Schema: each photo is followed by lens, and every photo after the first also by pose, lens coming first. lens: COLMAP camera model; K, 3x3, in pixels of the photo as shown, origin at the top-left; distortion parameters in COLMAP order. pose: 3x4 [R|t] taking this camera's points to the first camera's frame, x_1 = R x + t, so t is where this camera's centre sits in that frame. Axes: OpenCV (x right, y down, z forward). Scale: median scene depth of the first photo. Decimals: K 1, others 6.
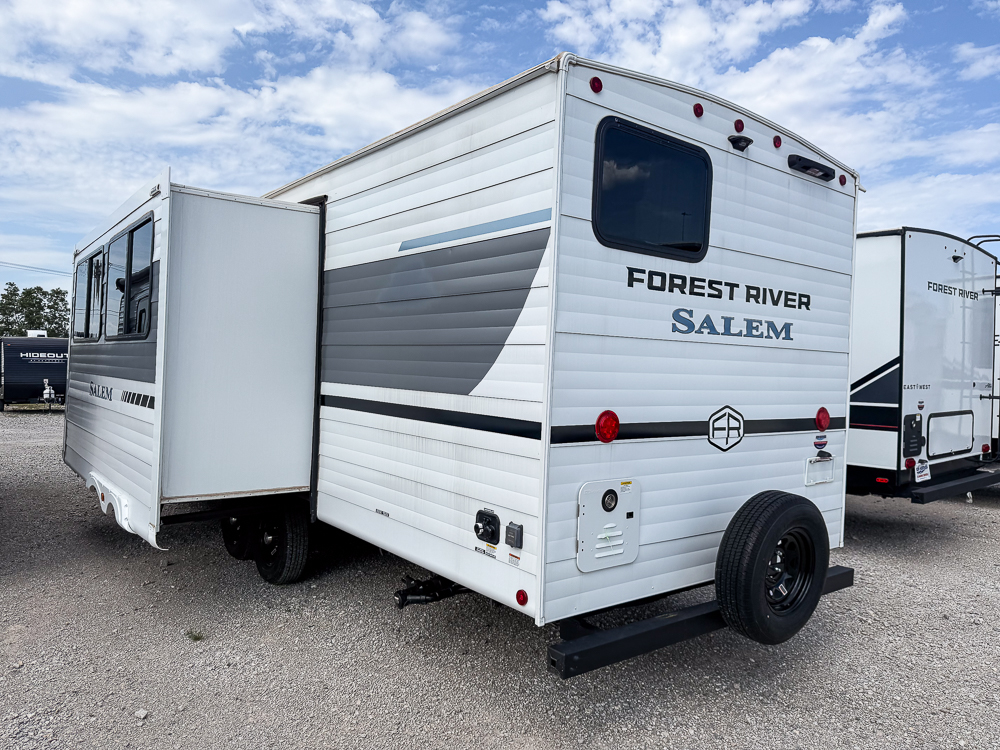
lens RADIAL K [[712.9, 0, 500.0], [0, 712.9, 375.0], [0, 0, 1]] dist [0.065305, -0.001771]
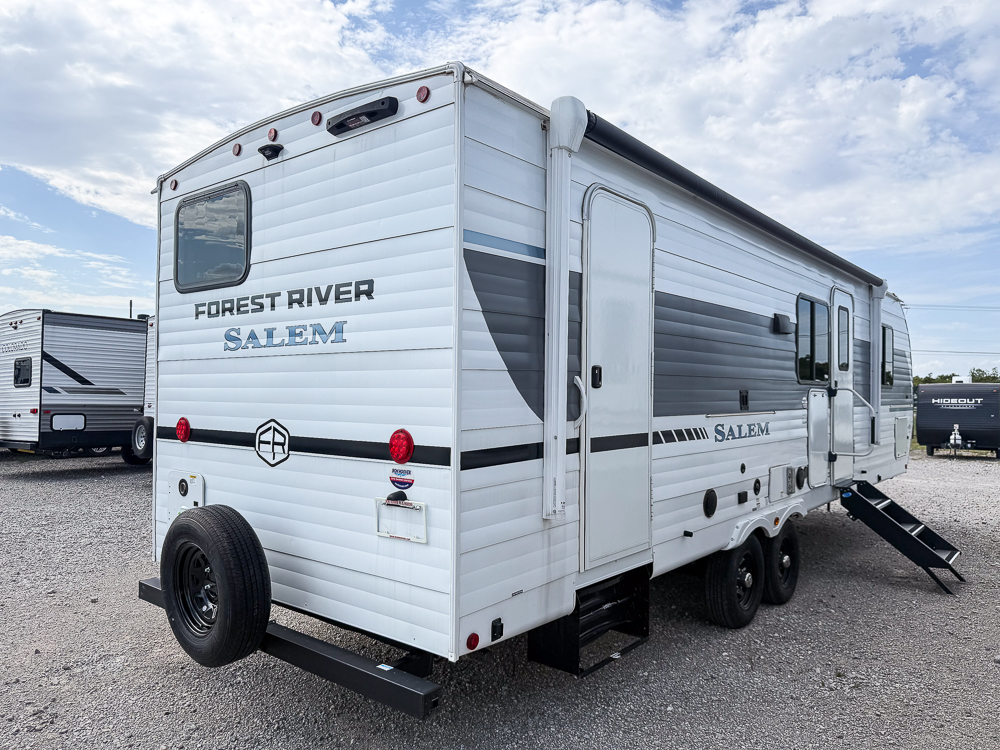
lens RADIAL K [[712.9, 0, 500.0], [0, 712.9, 375.0], [0, 0, 1]] dist [0.065305, -0.001771]
pose [[0.218718, -0.054916, -0.974242, 1.318554], [-0.014013, 0.998135, -0.059409, 0.036256], [0.975687, 0.026646, 0.217541, 1.078070]]
